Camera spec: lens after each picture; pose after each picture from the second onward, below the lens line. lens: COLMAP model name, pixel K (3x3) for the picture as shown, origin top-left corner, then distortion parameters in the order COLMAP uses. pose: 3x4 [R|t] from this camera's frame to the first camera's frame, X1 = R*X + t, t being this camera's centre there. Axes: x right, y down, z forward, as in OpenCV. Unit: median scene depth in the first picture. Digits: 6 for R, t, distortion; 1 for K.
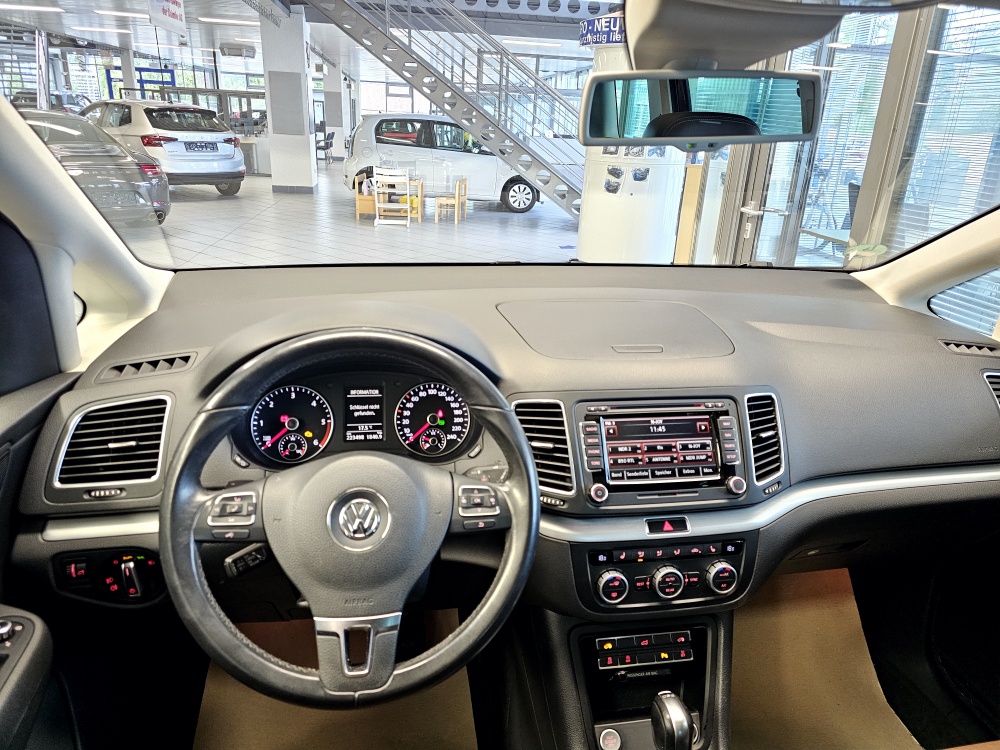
lens RADIAL K [[662.0, 0, 504.7], [0, 662.0, 369.5], [0, 0, 1]] dist [0.073892, -0.067105]
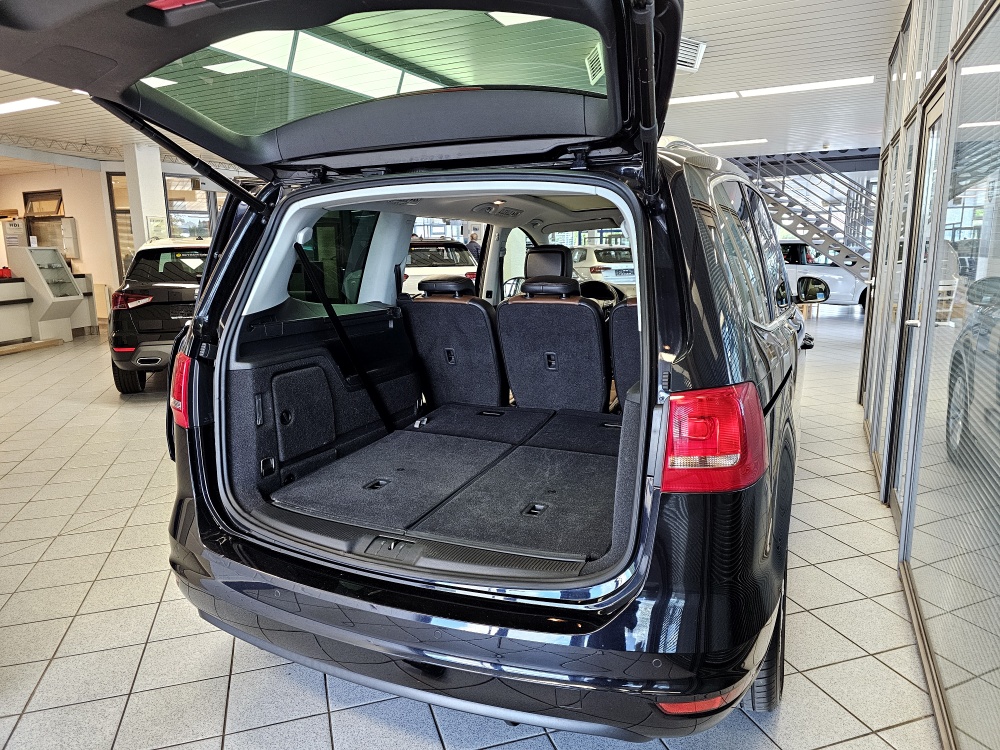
lens RADIAL K [[667.0, 0, 490.4], [0, 667.0, 375.3], [0, 0, 1]] dist [0.075271, -0.073633]
pose [[0.806732, 0.054124, -0.588434, 2.042509], [-0.156523, 0.979800, -0.124469, 1.300581], [0.569810, 0.192517, 0.798908, -3.272386]]
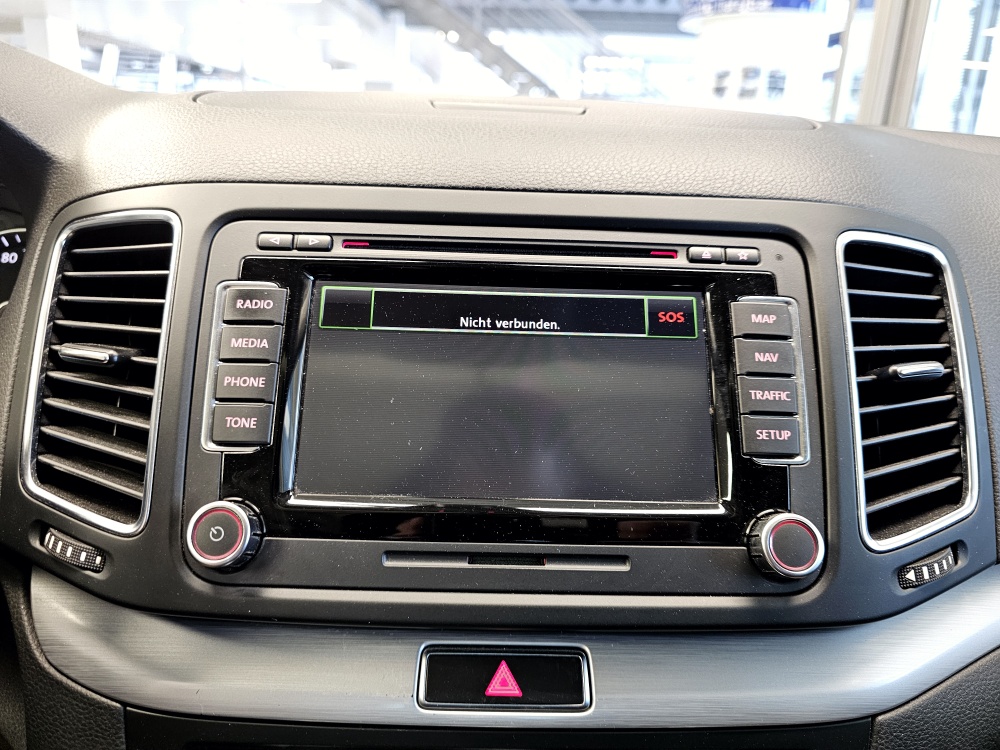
lens RADIAL K [[689.1, 0, 492.0], [0, 689.1, 372.7], [0, 0, 1]] dist [-0.001952, -0.004447]
pose [[0.985129, 0.042020, -0.166600, 0.245202], [-0.048030, 0.998326, -0.032210, 0.107386], [0.164968, 0.039733, 0.985498, 0.635834]]
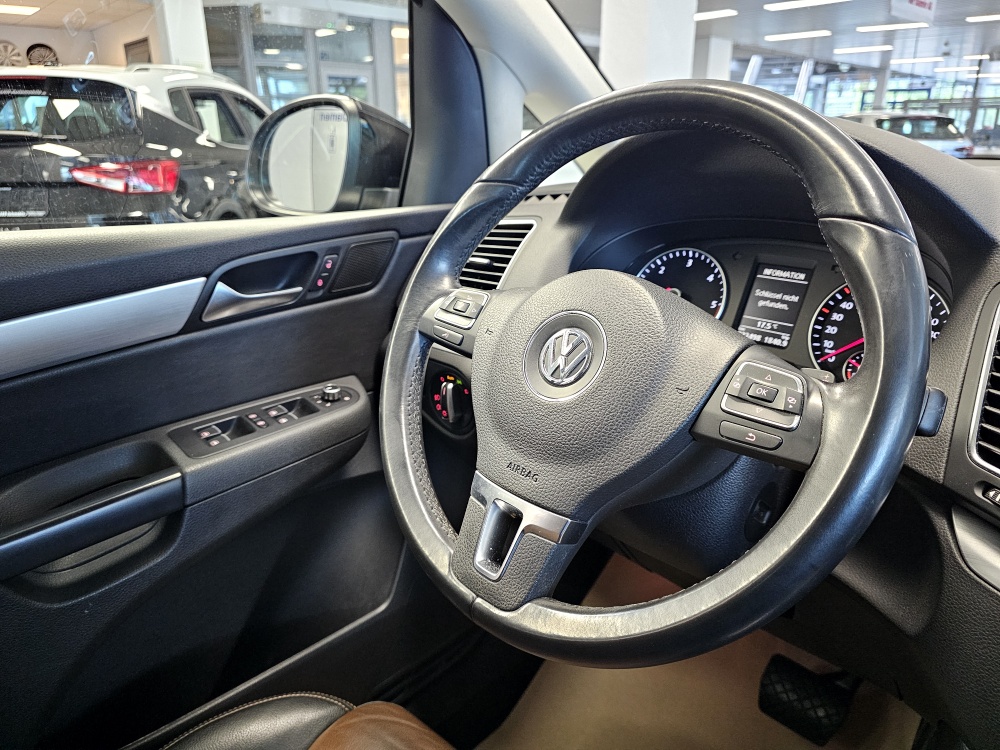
lens RADIAL K [[684.8, 0, 504.3], [0, 684.8, 372.7], [0, 0, 1]] dist [0.004155, -0.017399]
pose [[0.573502, 0.223196, -0.788213, 0.181999], [-0.252114, 0.963558, 0.089411, 0.135098], [0.779445, 0.147442, 0.608873, 0.385745]]
